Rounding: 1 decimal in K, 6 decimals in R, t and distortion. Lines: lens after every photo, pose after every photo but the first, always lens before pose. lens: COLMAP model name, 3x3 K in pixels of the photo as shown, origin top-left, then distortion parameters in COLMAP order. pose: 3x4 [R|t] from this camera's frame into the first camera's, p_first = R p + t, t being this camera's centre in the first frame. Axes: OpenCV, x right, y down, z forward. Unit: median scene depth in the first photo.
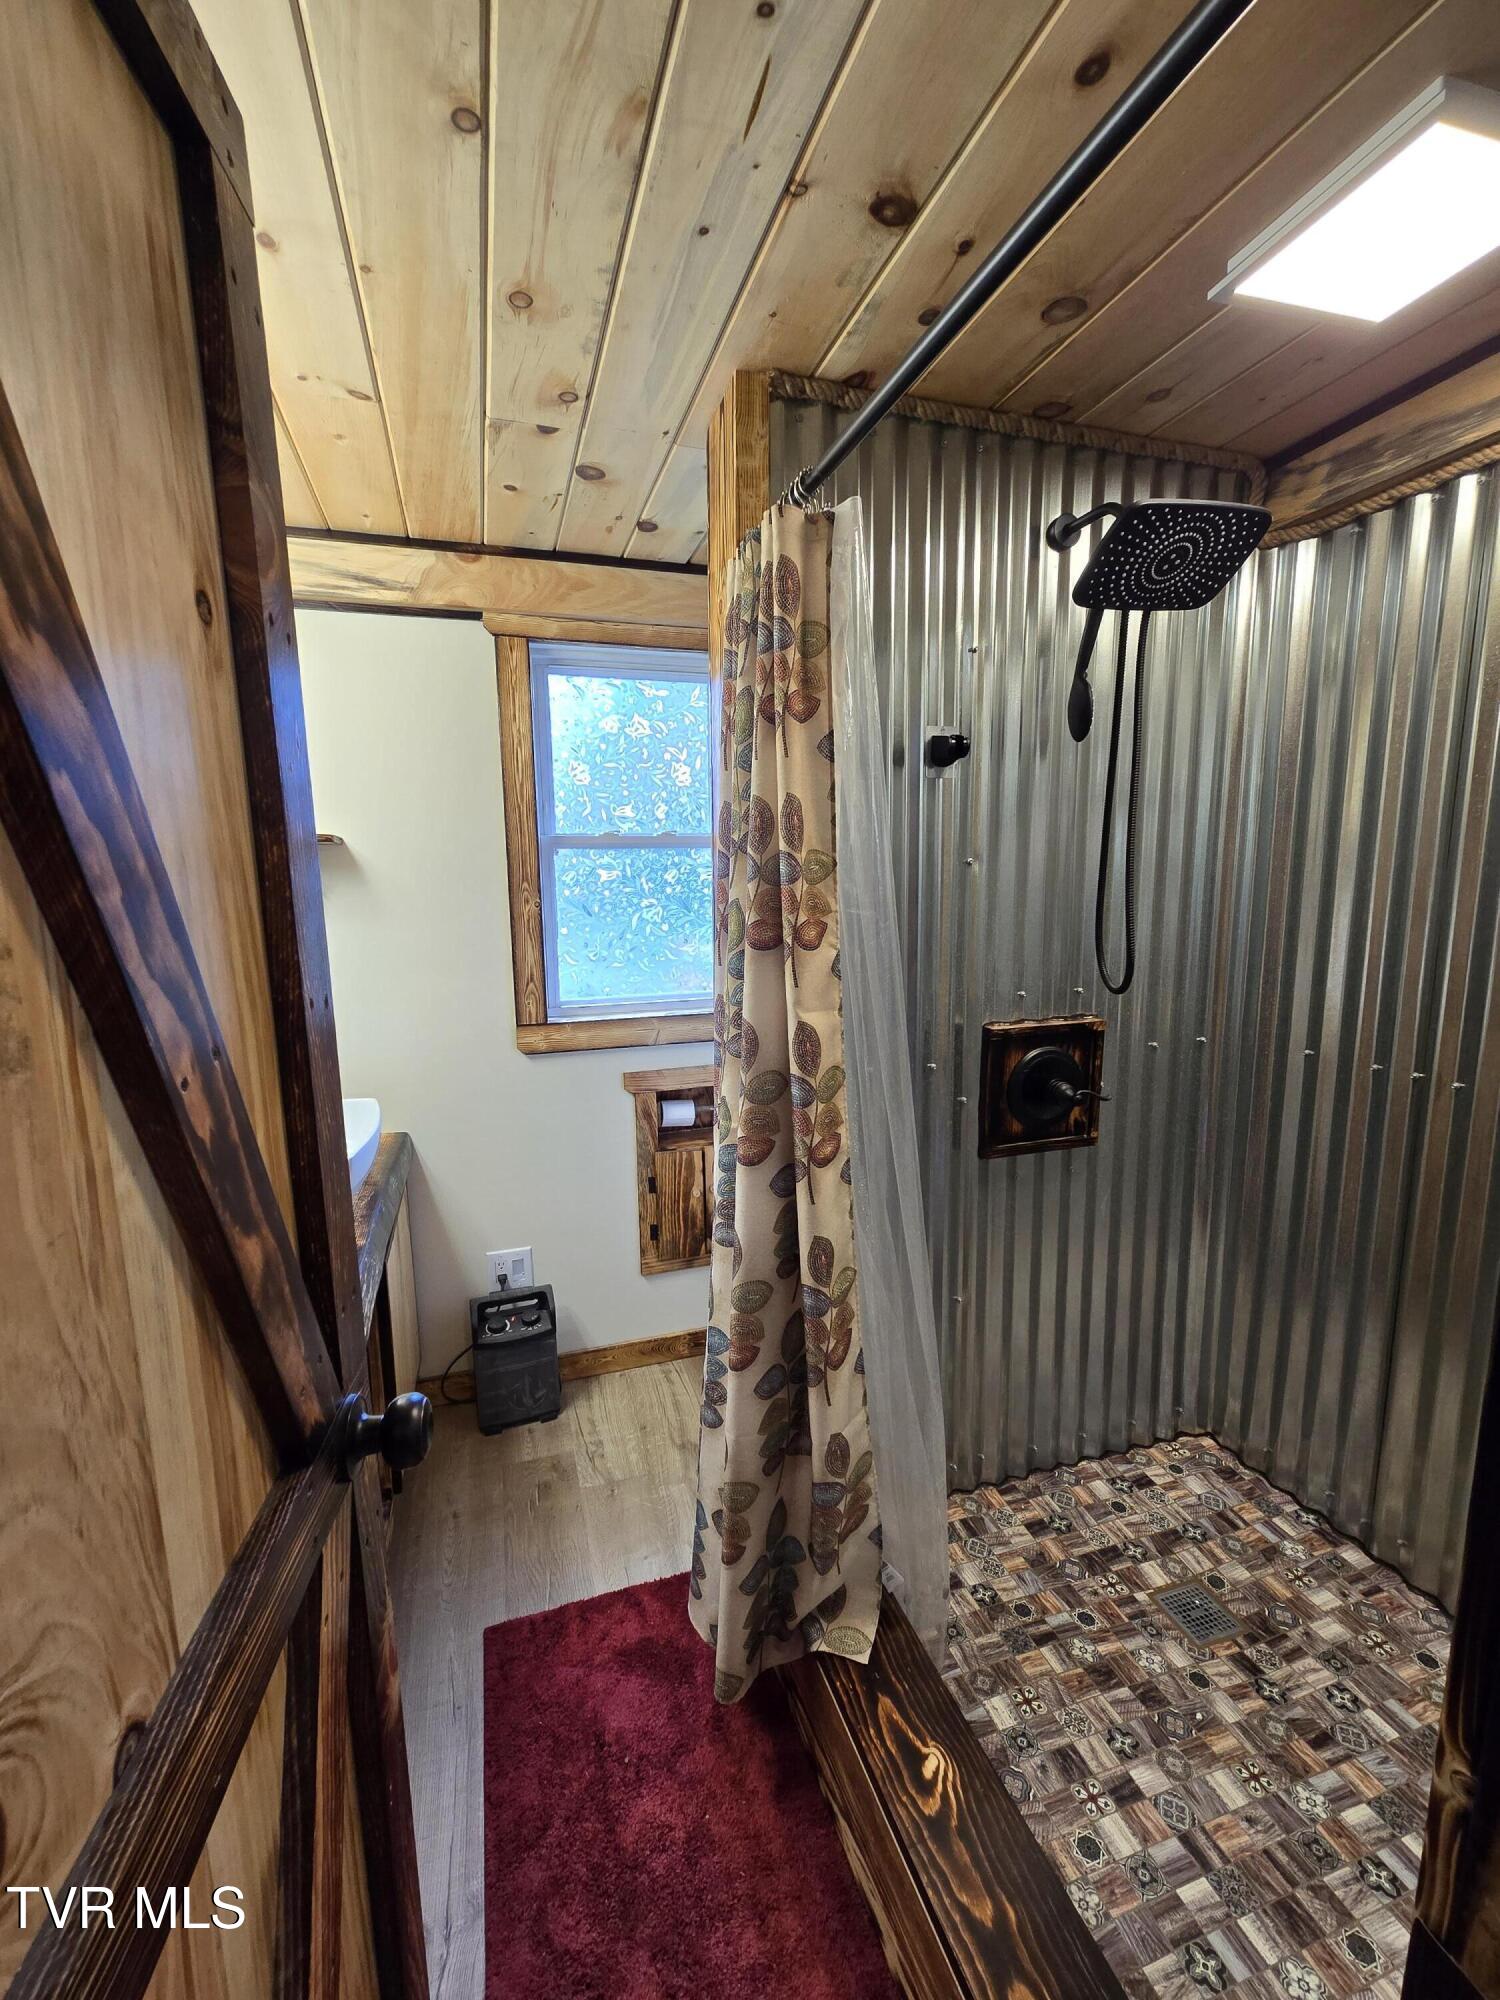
lens RADIAL K [[820.1, 0, 744.1], [0, 820.1, 1001.0], [0, 0, 1]] dist [-0.002723, 0.002655]
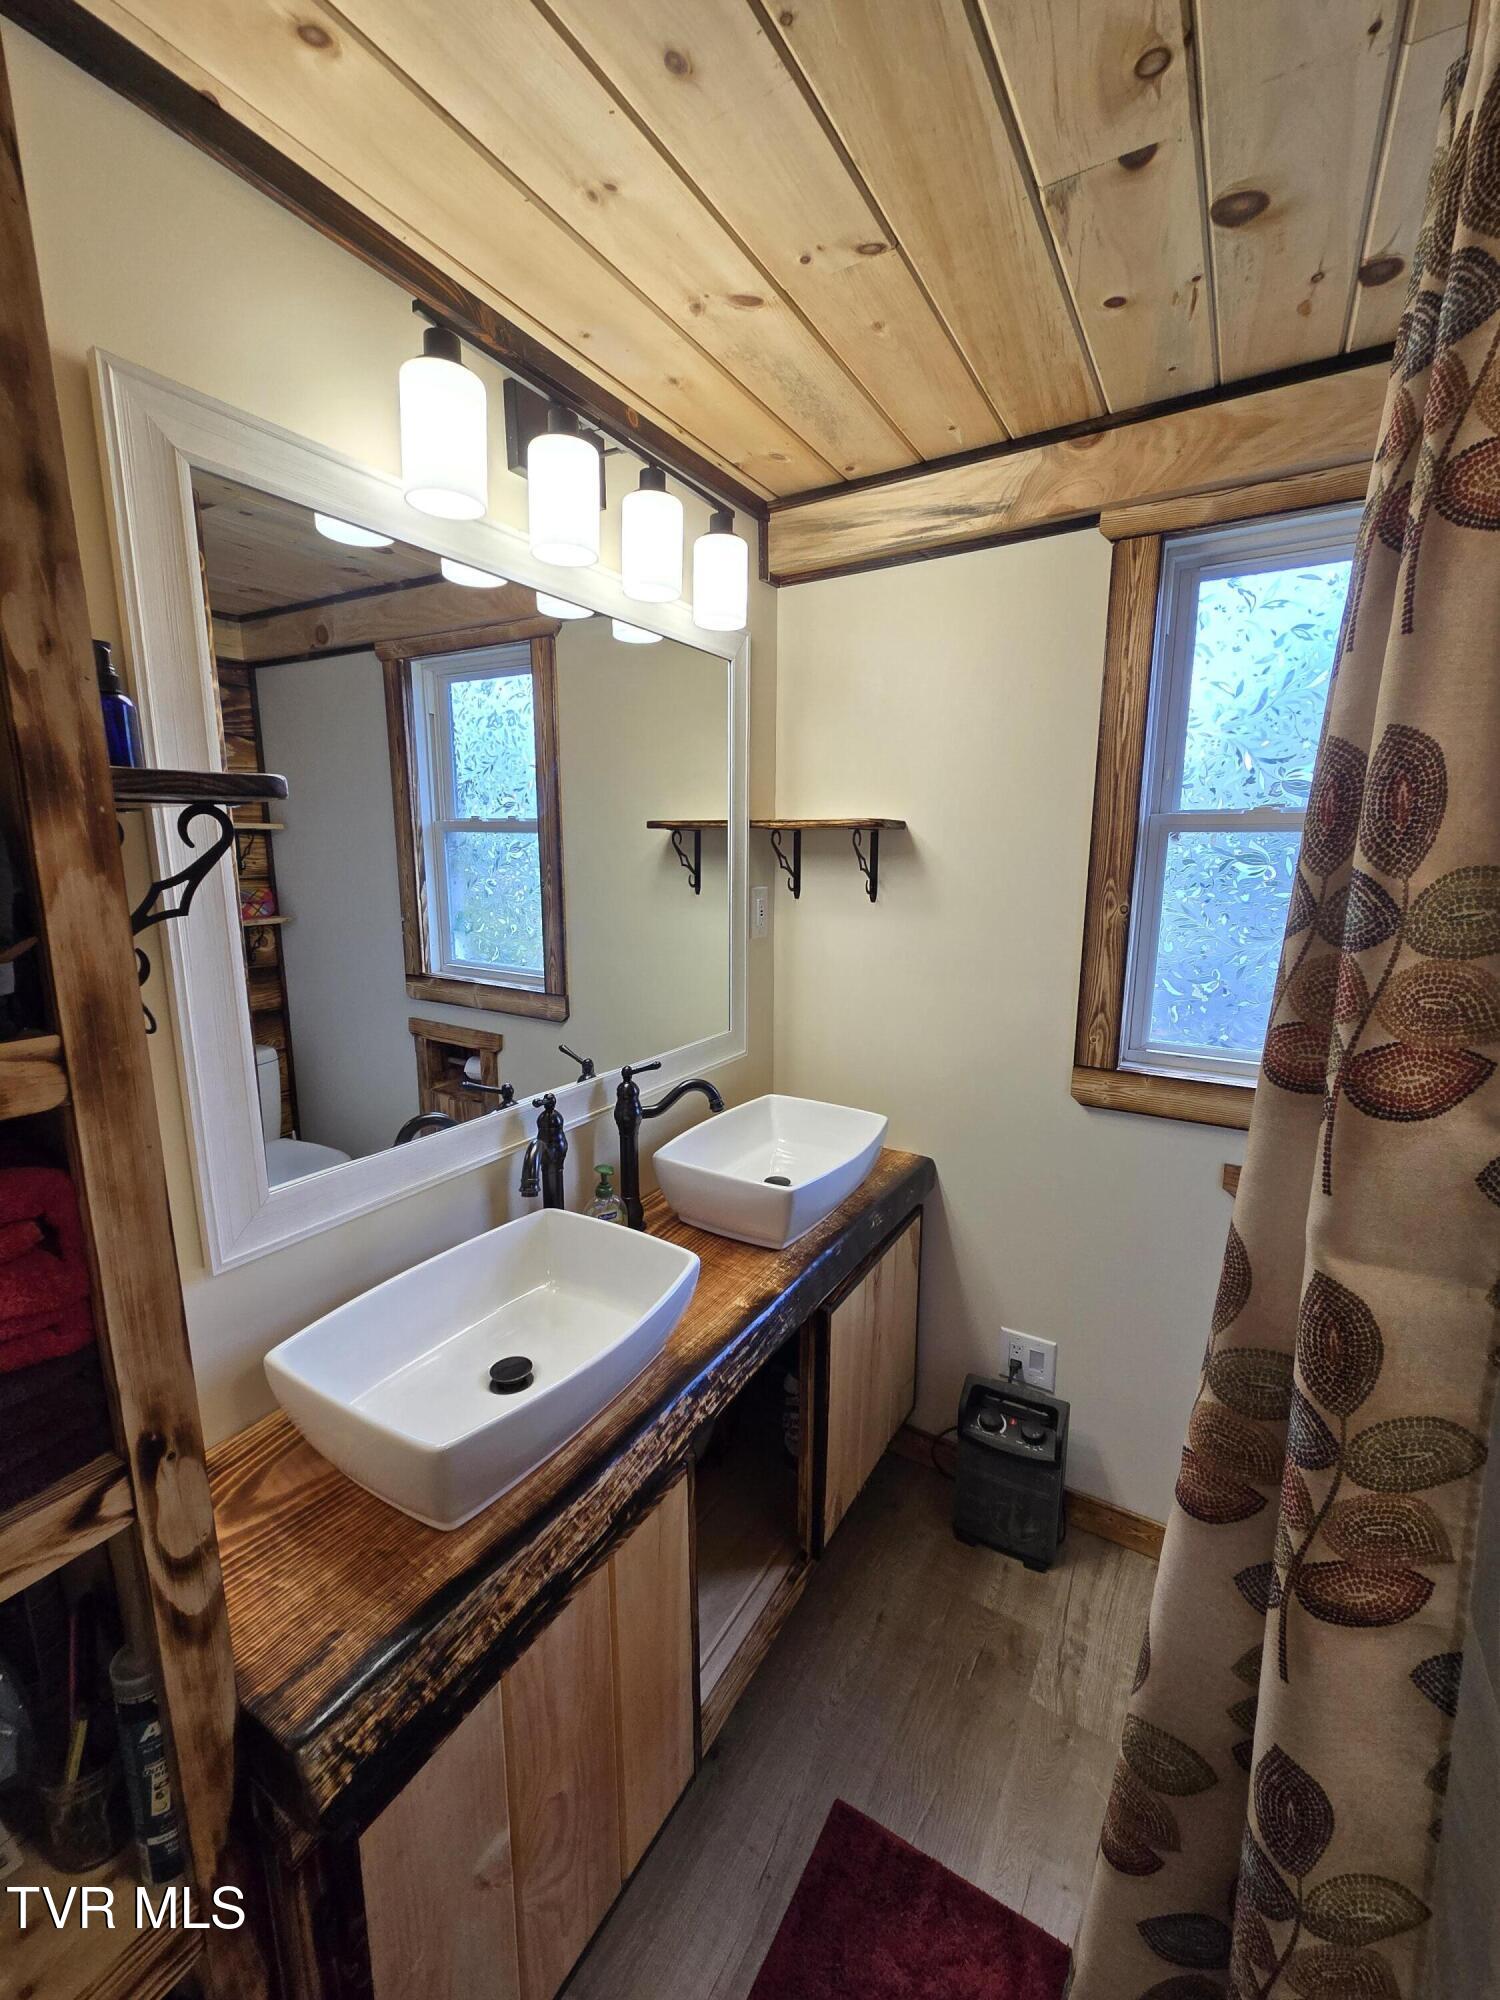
lens RADIAL K [[820.1, 0, 751.5], [0, 820.1, 1001.4], [0, 0, 1]] dist [-0.002723, 0.002655]
pose [[0.657464, 0.150431, -0.738317, 0.087940], [-0.125464, 0.988045, 0.089588, -0.064800], [0.742967, 0.033731, 0.668477, 0.286145]]
